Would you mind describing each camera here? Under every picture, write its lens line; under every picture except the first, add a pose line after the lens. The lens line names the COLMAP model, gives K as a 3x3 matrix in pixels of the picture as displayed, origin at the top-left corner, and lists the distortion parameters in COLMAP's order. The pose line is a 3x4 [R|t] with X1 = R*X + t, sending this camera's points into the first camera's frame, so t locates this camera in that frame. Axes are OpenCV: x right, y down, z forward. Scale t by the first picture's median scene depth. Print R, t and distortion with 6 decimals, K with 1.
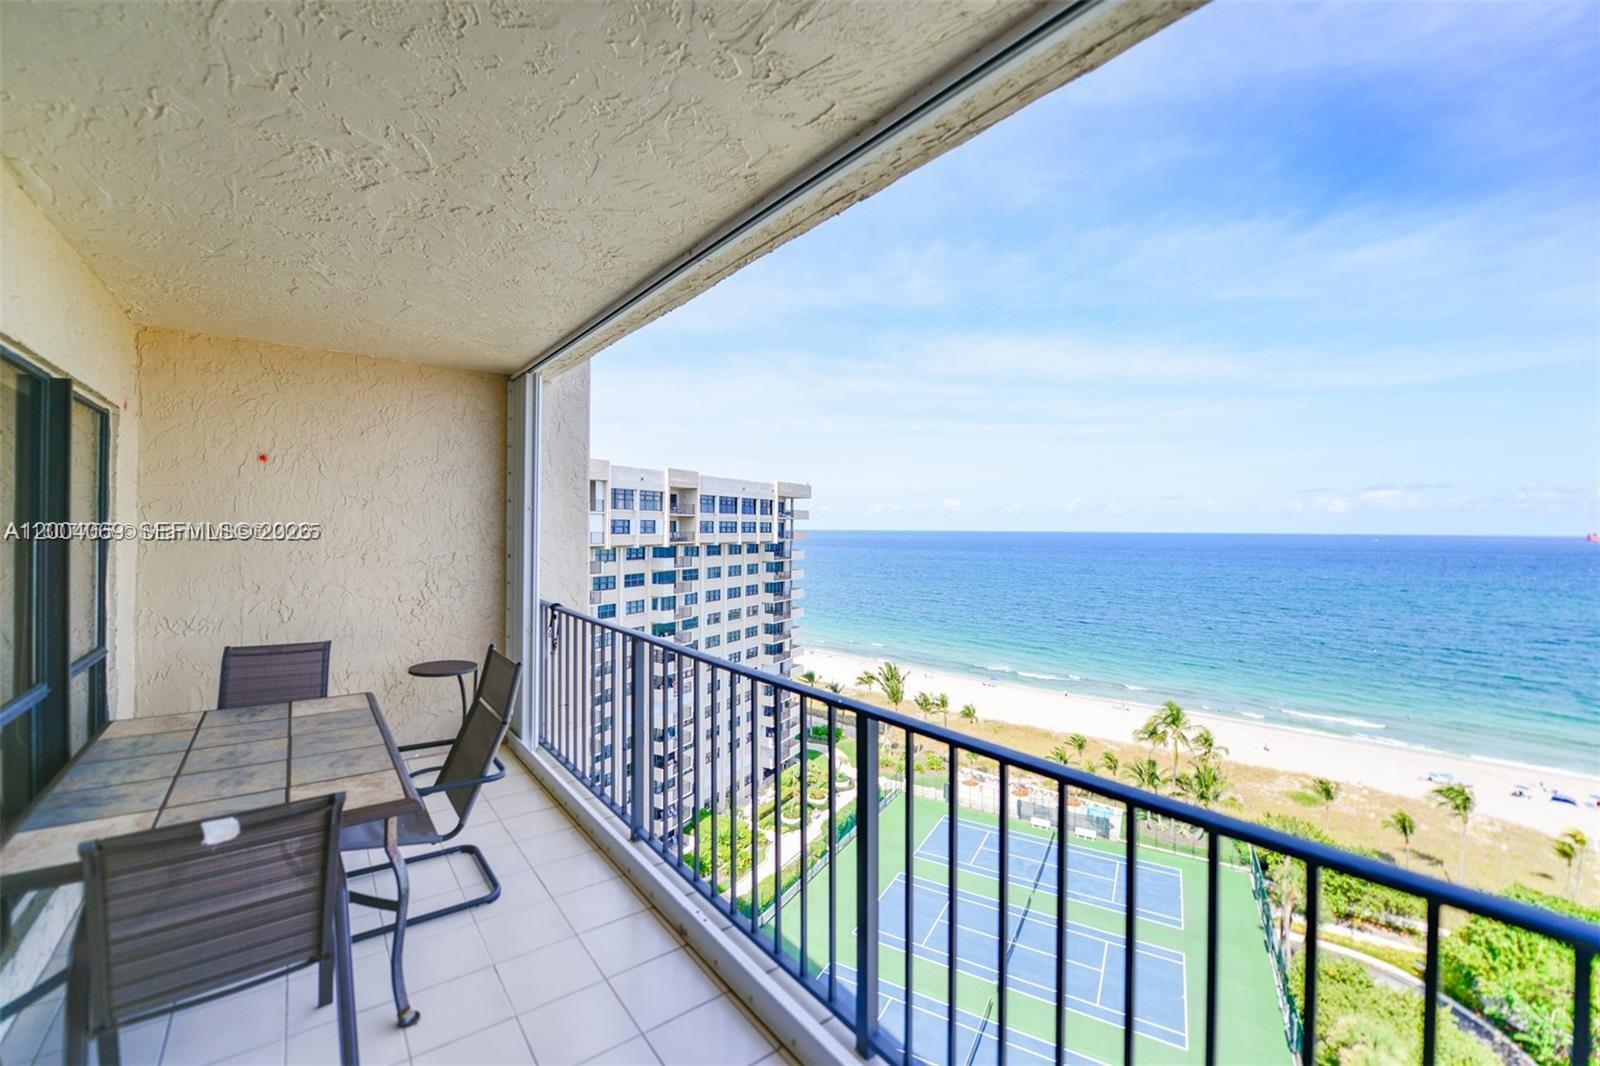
lens RADIAL K [[633.8, 0, 790.7], [0, 633.8, 526.2], [0, 0, 1]] dist [-0.011682, -0.000437]
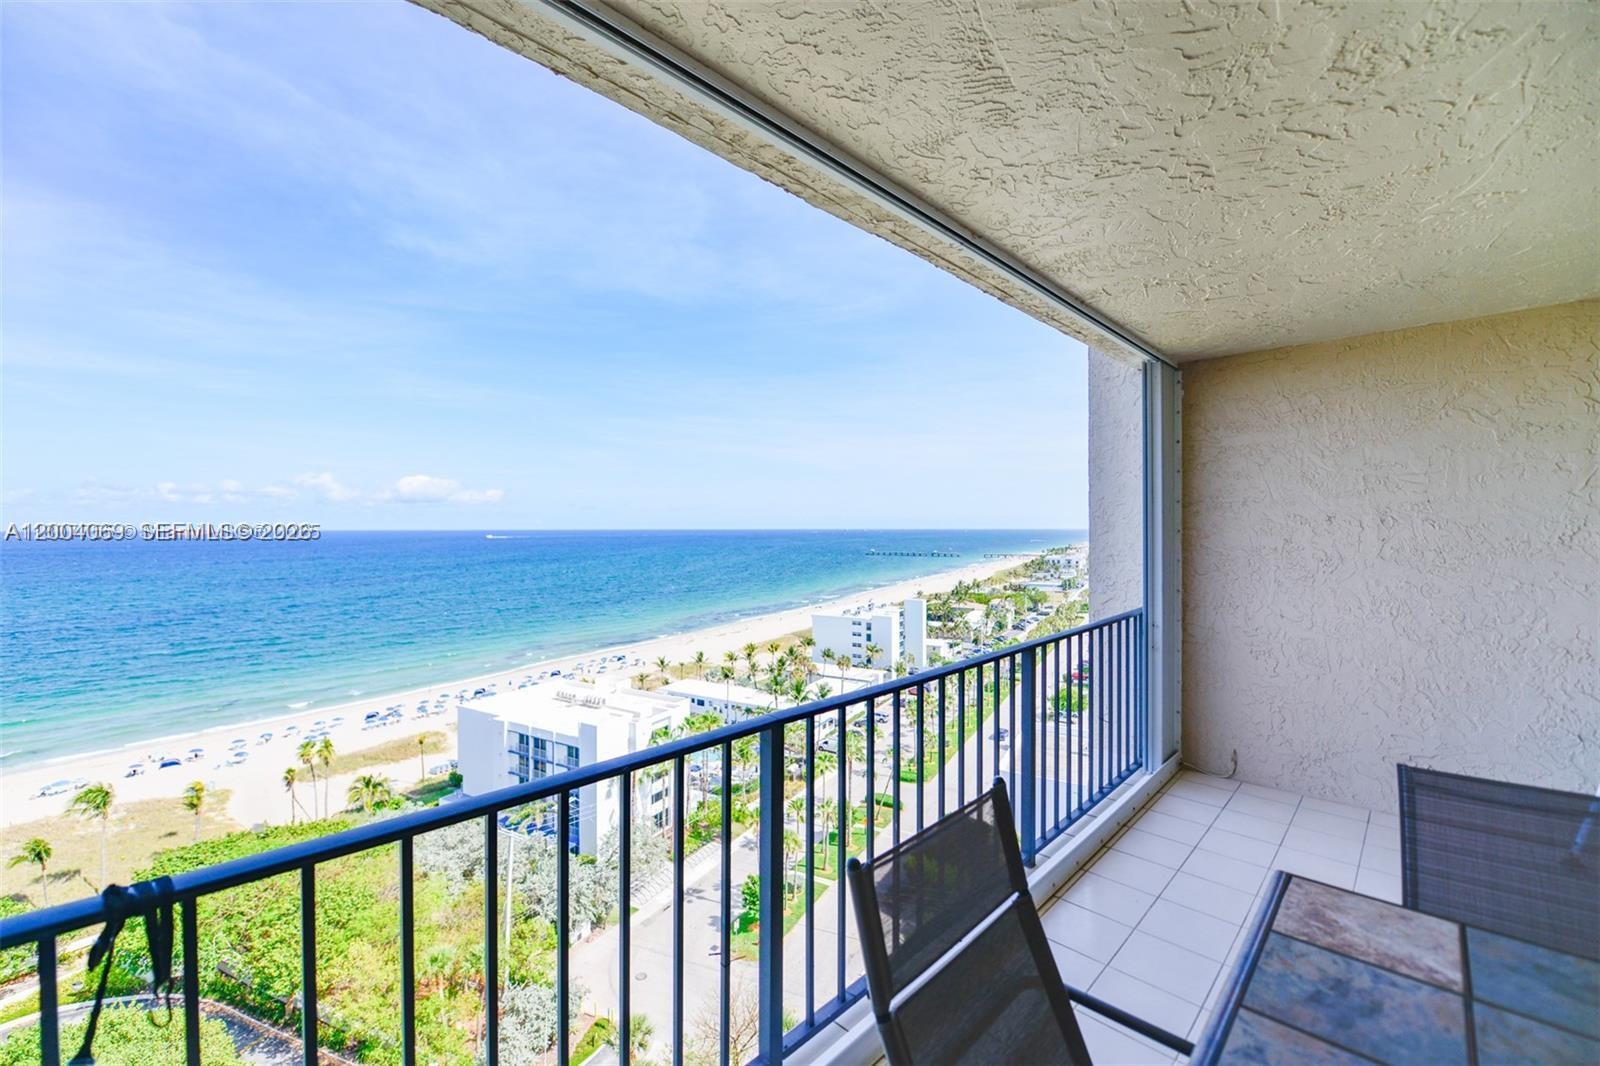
lens RADIAL K [[633.8, 0, 790.7], [0, 633.8, 526.2], [0, 0, 1]] dist [-0.011682, -0.000437]
pose [[-0.111548, -0.004858, 0.993747, -0.848472], [-0.005157, 0.999977, 0.004310, -0.008620], [-0.993746, -0.004644, -0.111571, 1.104304]]
